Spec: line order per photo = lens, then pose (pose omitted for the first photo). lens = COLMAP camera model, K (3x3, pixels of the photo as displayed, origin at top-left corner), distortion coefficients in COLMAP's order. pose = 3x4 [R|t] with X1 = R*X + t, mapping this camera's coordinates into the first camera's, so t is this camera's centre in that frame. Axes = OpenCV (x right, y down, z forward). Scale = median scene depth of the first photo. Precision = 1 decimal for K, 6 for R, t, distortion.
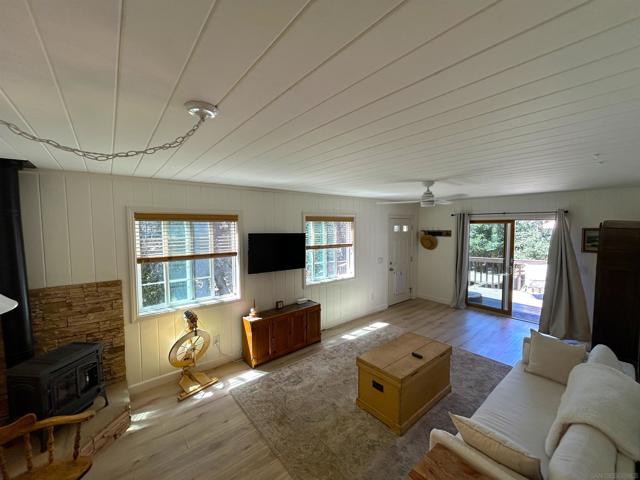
lens RADIAL K [[257.8, 0, 320.0], [0, 257.8, 240.0], [0, 0, 1]] dist [0.001847, 0.000122]
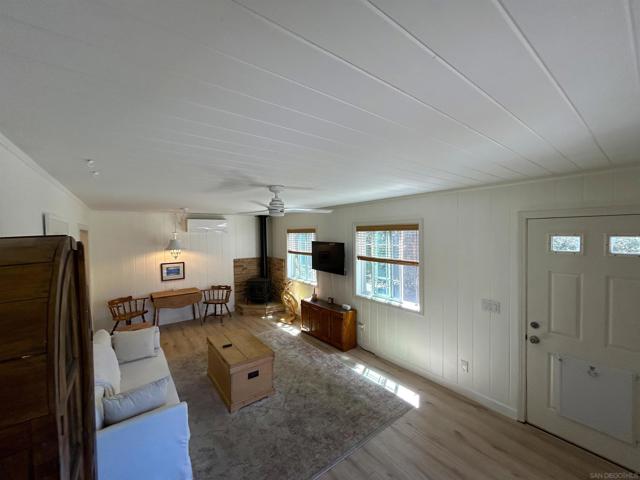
lens RADIAL K [[257.8, 0, 320.0], [0, 257.8, 240.0], [0, 0, 1]] dist [0.001847, 0.000122]
pose [[-0.032743, 0.028646, -0.999053, 1.188701], [-0.046303, 0.998472, 0.030147, -0.077274], [0.998391, 0.047246, -0.031367, 1.106357]]
